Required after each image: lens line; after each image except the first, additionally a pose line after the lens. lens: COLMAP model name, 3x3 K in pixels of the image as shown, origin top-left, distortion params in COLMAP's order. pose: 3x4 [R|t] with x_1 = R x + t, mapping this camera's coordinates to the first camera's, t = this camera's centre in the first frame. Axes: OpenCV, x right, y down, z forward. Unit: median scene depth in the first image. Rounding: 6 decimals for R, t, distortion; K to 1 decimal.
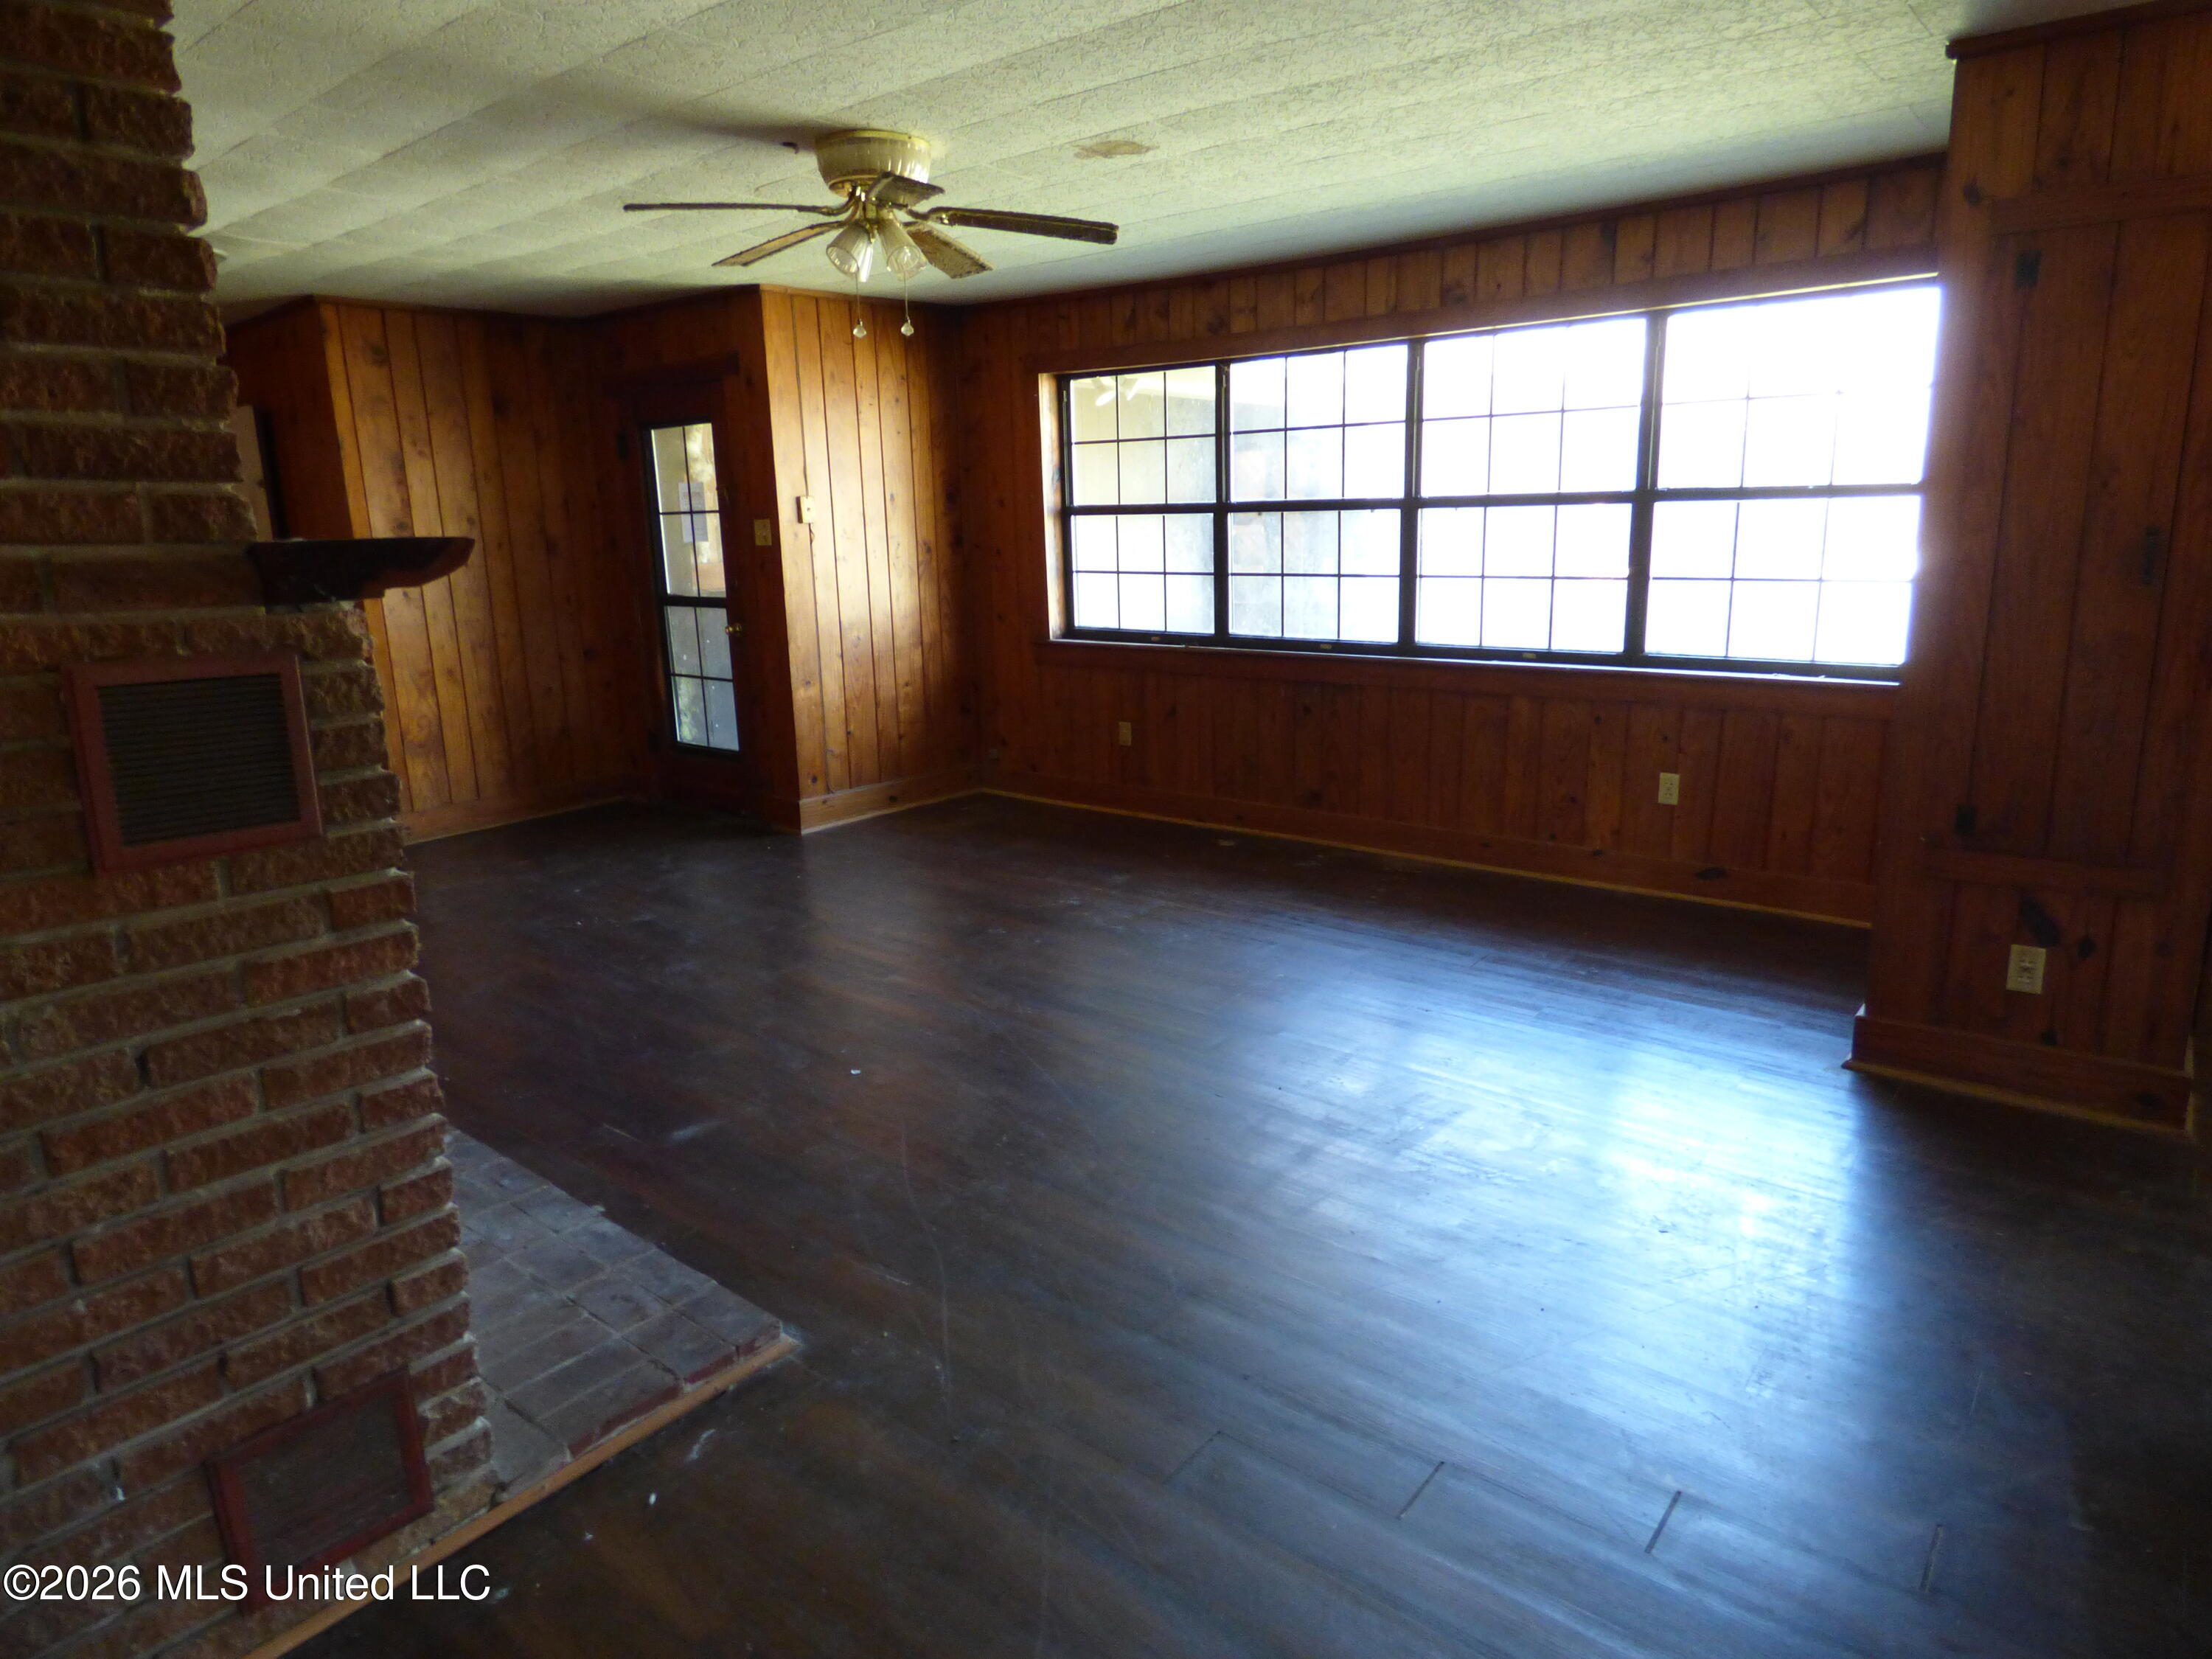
lens RADIAL K [[1336.6, 0, 1110.1], [0, 1336.6, 820.6], [0, 0, 1]] dist [-0.000871, -0.000030]
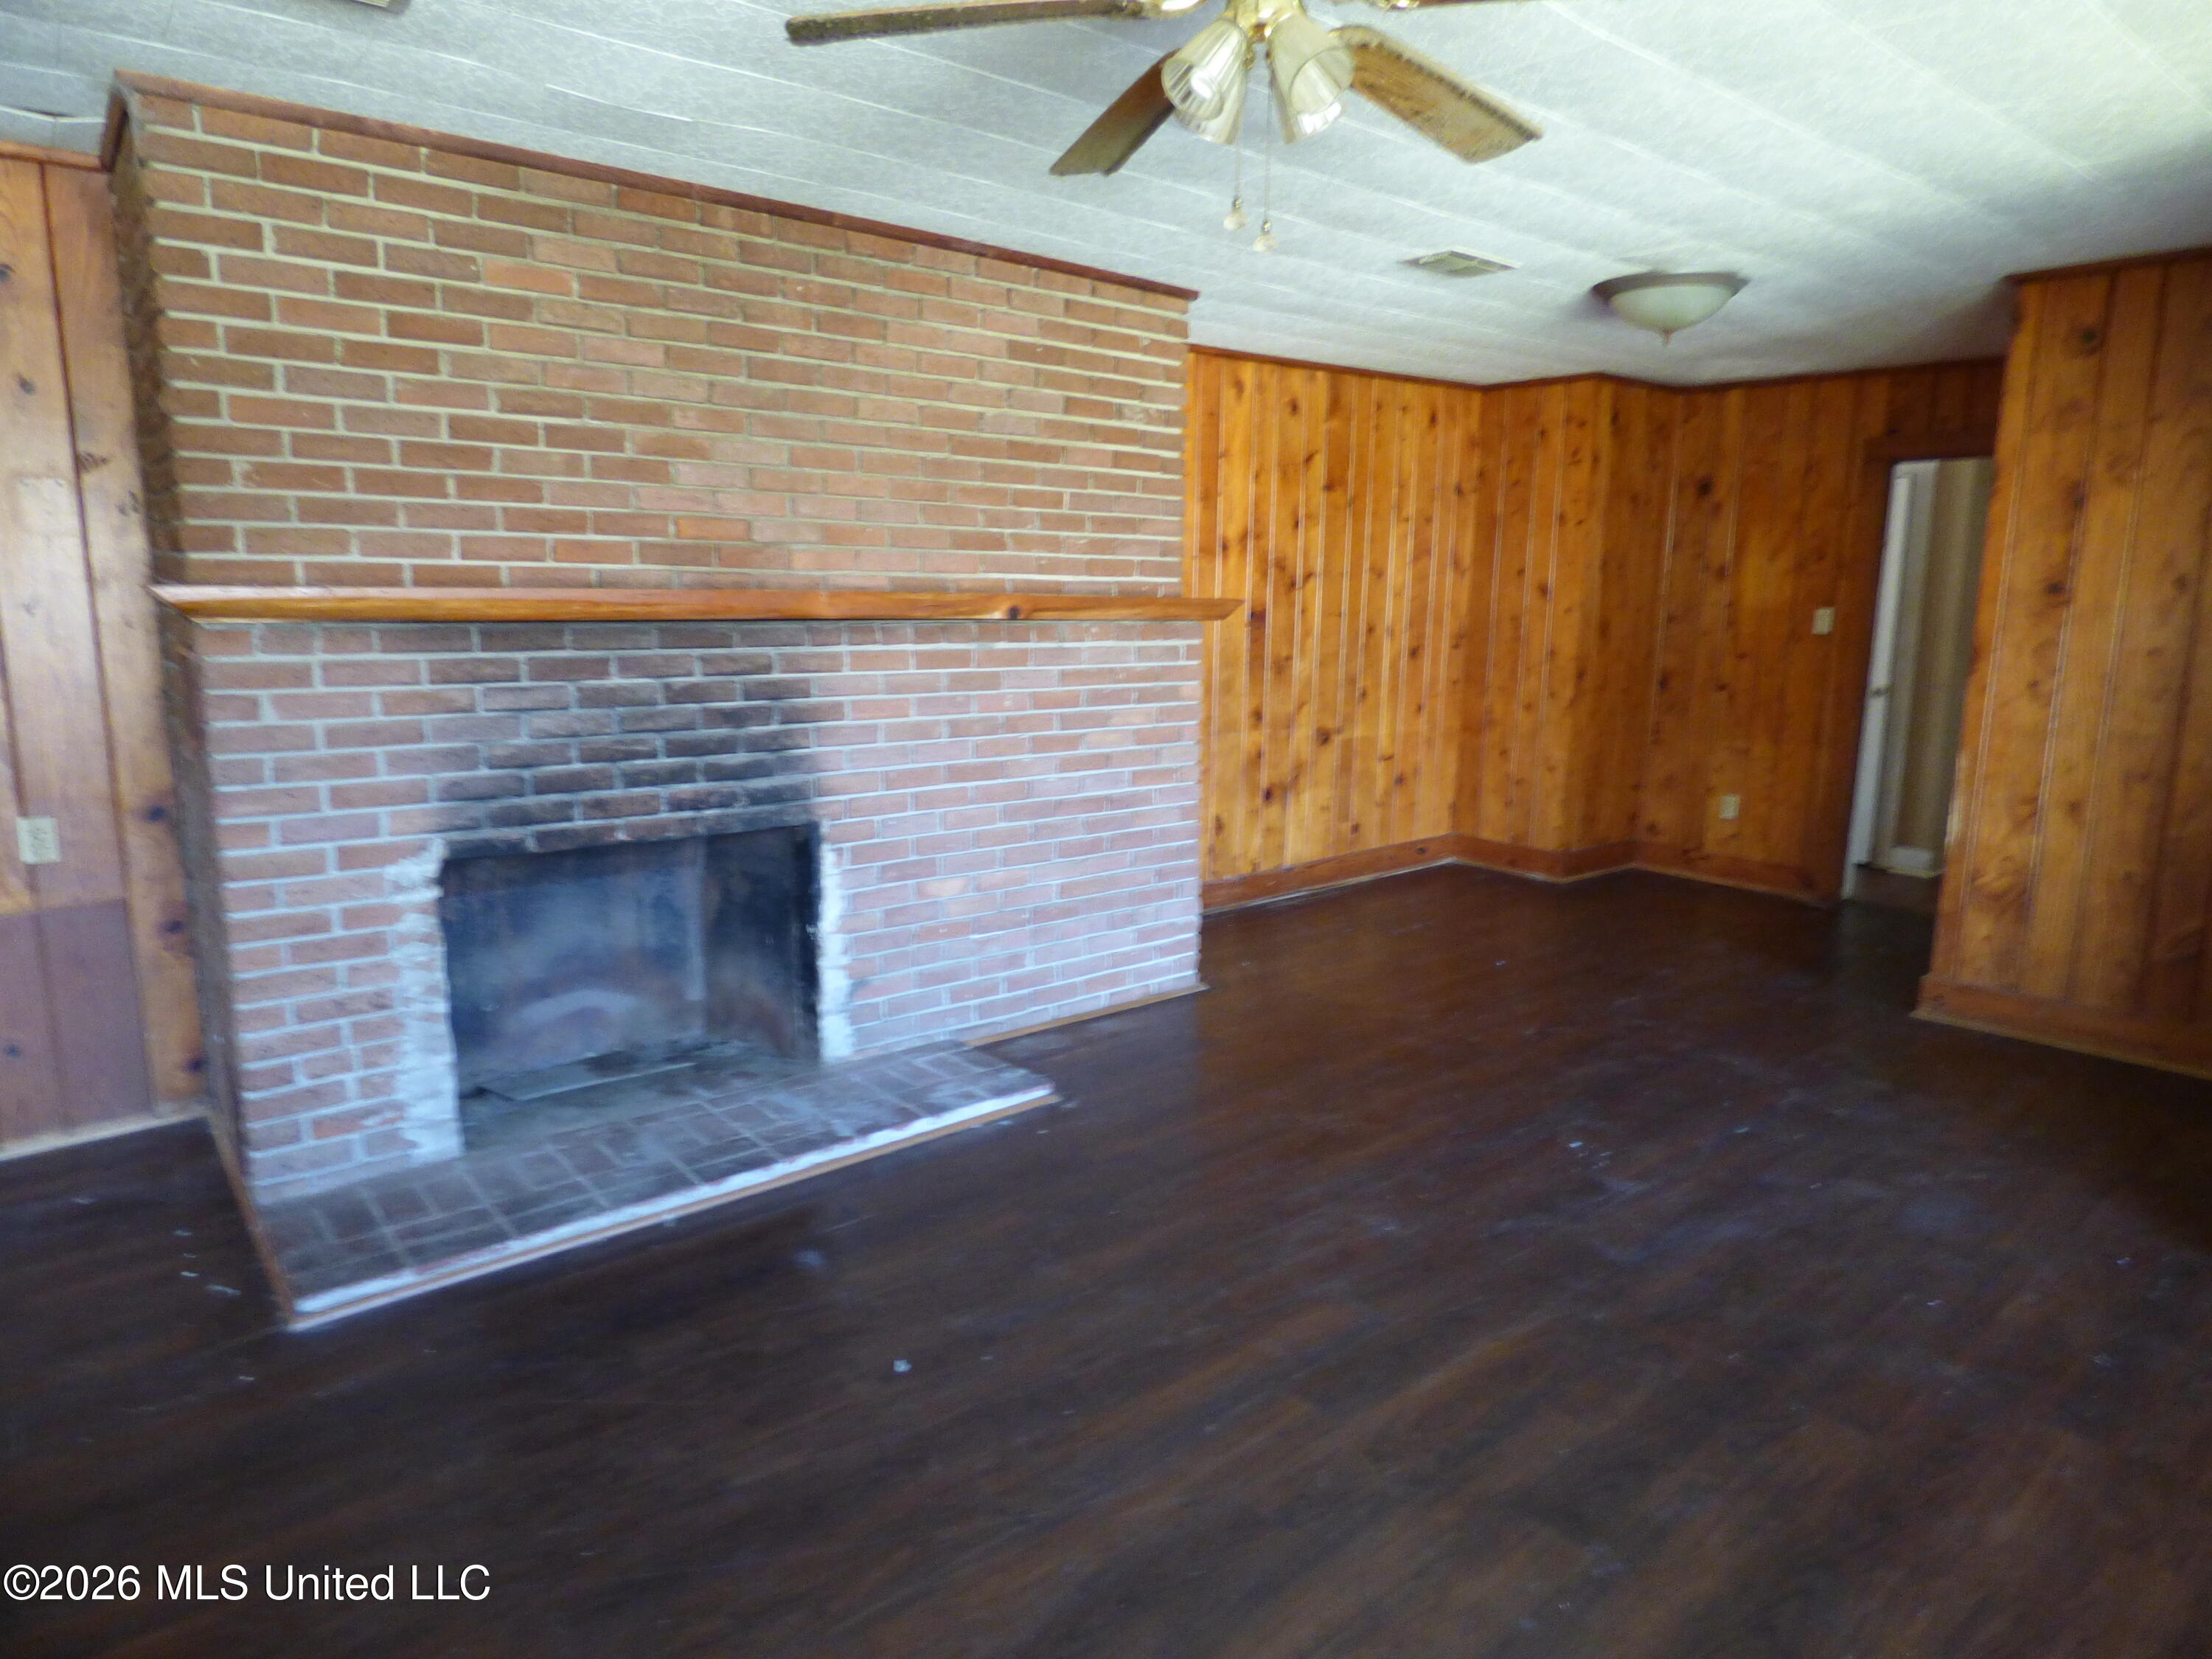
lens RADIAL K [[1336.6, 0, 1110.1], [0, 1336.6, 820.6], [0, 0, 1]] dist [-0.000871, -0.000030]
pose [[-0.185052, 0.194479, -0.963293, 0.248717], [-0.221251, 0.946812, 0.233655, -0.163798], [0.957499, 0.256368, -0.132181, 0.672888]]
